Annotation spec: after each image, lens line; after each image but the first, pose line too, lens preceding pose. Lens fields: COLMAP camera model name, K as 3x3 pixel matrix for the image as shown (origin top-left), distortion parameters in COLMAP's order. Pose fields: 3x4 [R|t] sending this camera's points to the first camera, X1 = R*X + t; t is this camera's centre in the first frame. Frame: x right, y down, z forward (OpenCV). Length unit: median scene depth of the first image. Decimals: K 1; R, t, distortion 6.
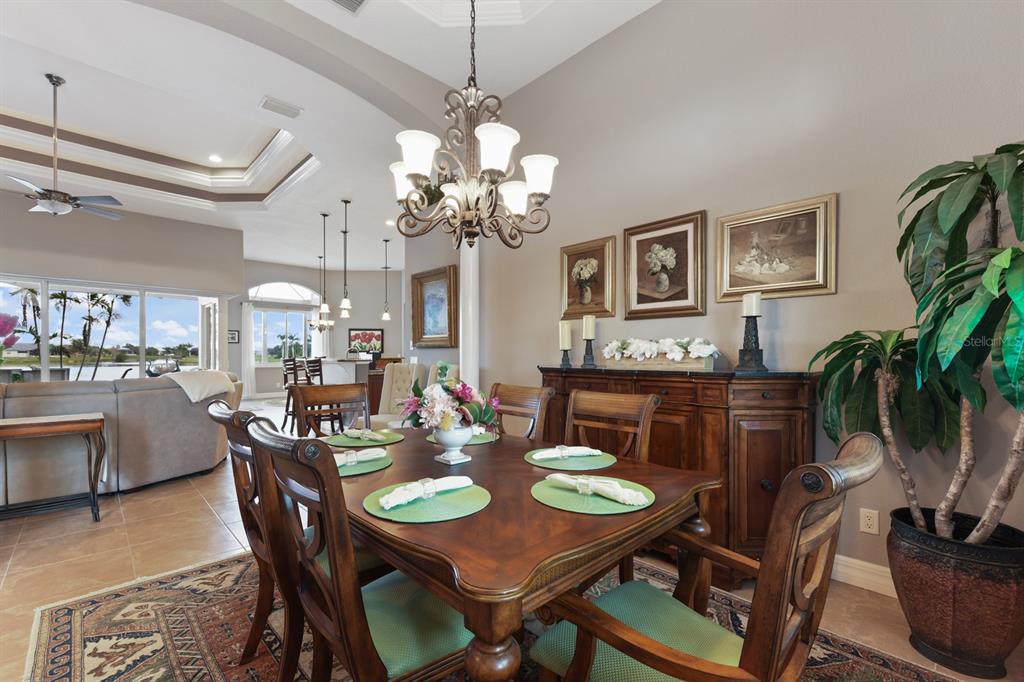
lens RADIAL K [[440.5, 0, 517.9], [0, 440.5, 355.7], [0, 0, 1]] dist [0.001463, 0.000926]
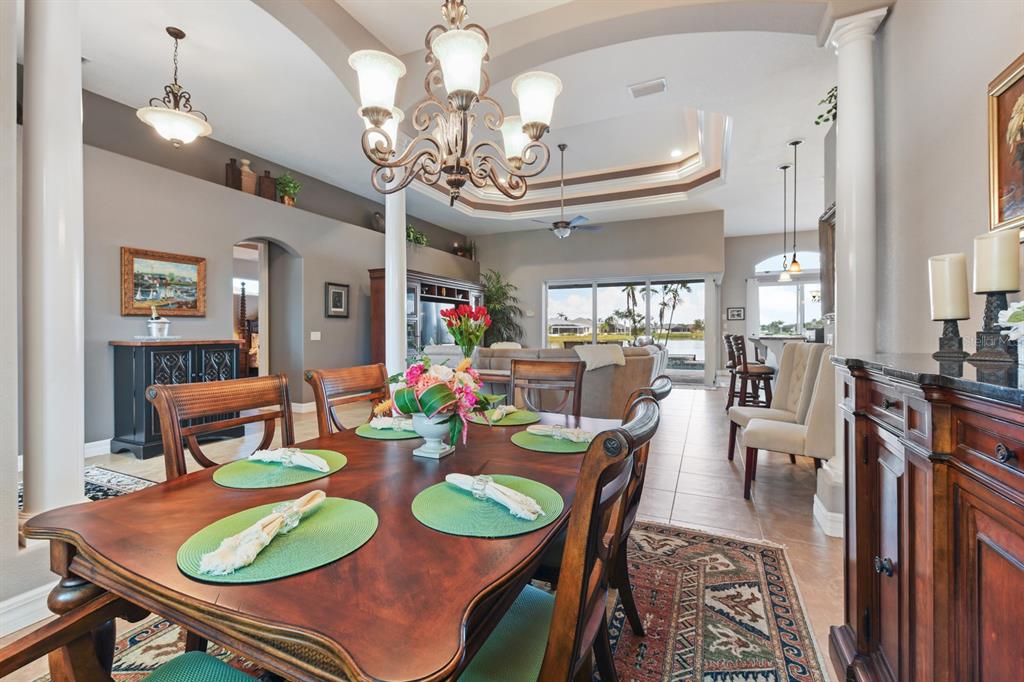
lens RADIAL K [[440.5, 0, 507.5], [0, 440.5, 330.3], [0, 0, 1]] dist [0.001463, 0.000926]
pose [[0.346084, -0.006076, -0.938184, 0.230073], [0.002840, 0.999981, -0.005429, -0.000127], [0.938199, -0.000786, 0.346095, 0.258614]]
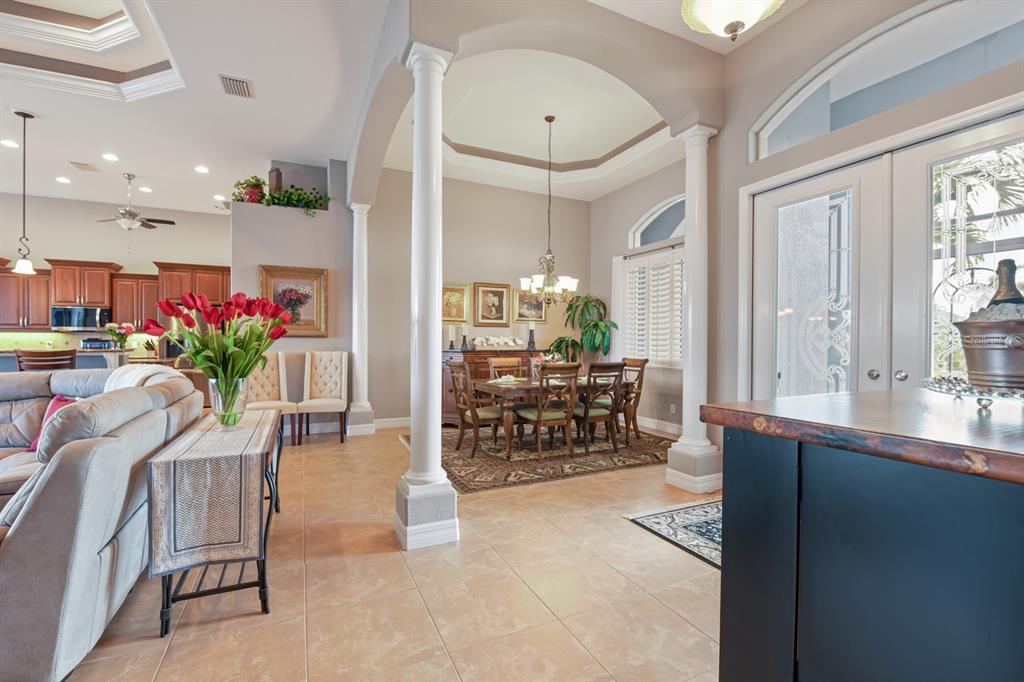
lens RADIAL K [[440.5, 0, 509.1], [0, 440.5, 343.9], [0, 0, 1]] dist [0.001463, 0.000926]
pose [[0.333926, -0.008621, 0.942560, -0.829666], [-0.003289, 0.999941, 0.010311, -0.010710], [-0.942593, -0.006543, 0.333879, 0.079370]]
